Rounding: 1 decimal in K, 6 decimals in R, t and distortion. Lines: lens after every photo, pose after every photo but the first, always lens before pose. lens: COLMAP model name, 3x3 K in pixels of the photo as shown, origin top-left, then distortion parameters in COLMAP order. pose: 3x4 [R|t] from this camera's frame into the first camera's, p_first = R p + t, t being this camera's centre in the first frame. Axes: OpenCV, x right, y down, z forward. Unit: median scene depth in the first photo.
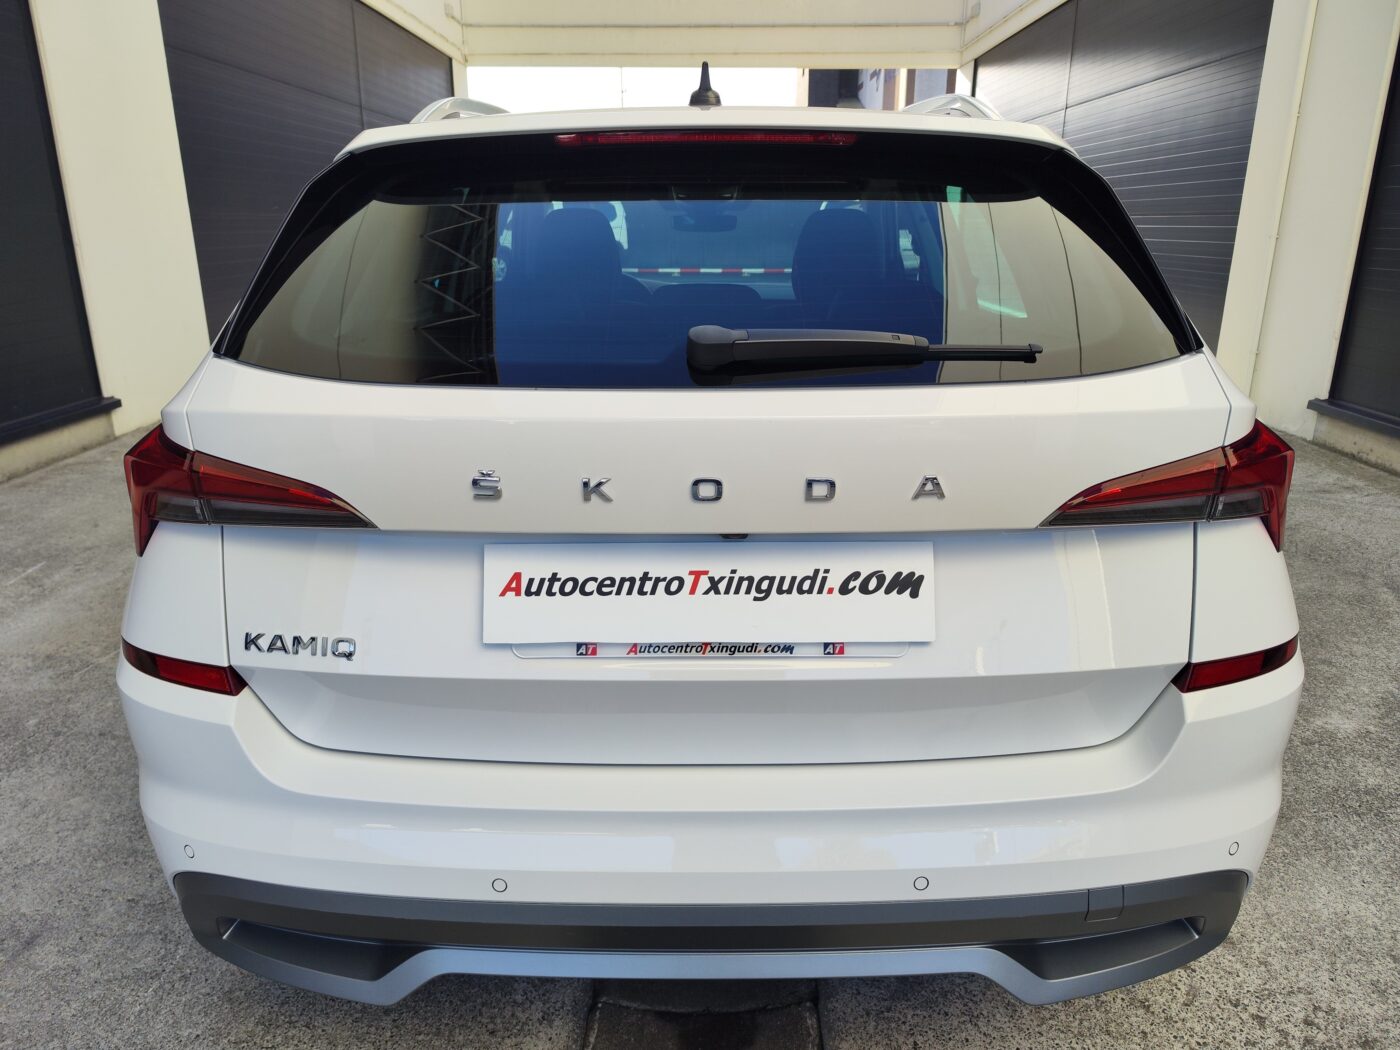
lens RADIAL K [[974.4, 0, 704.0], [0, 974.4, 504.3], [0, 0, 1]] dist [0.011234, 0.000687]
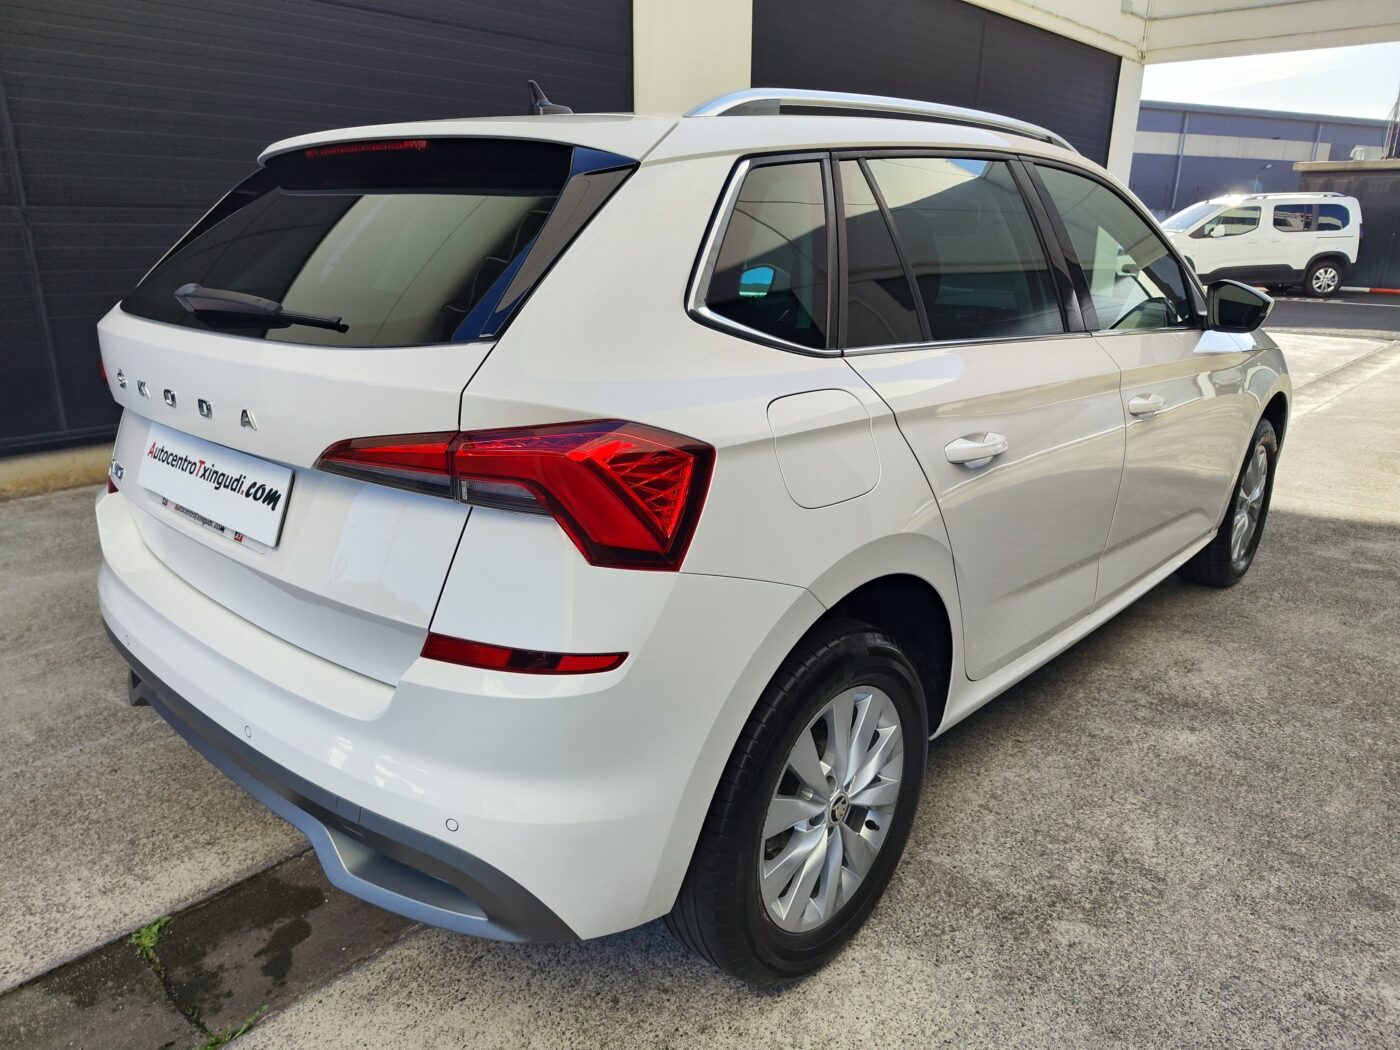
lens RADIAL K [[947.4, 0, 692.9], [0, 947.4, 531.6], [0, 0, 1]] dist [0.002136, 0.001408]
pose [[0.743227, 0.212493, -0.634398, 1.394629], [-0.195202, 0.975838, 0.098170, -0.102779], [0.639930, 0.050873, 0.766748, 0.413031]]
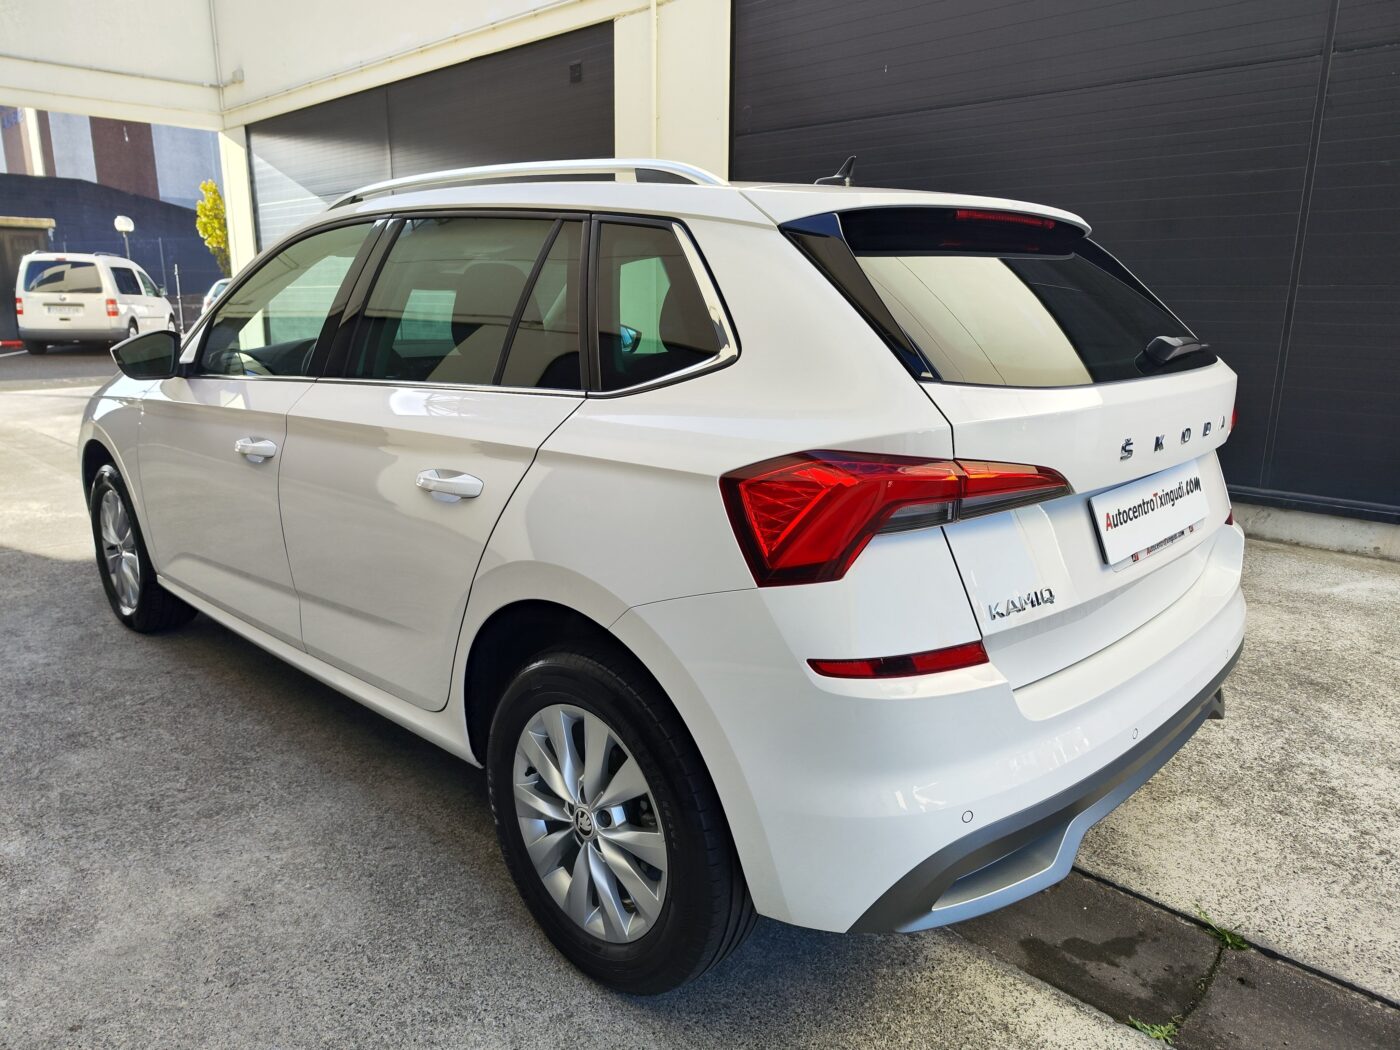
lens RADIAL K [[950.6, 0, 700.0], [0, 950.6, 525.0], [0, 0, 1]] dist [0.009864, -0.001229]
pose [[0.691913, -0.165014, 0.702870, -1.581397], [0.194379, 0.980160, 0.038766, -0.082220], [-0.695322, 0.109801, 0.710261, 0.429518]]
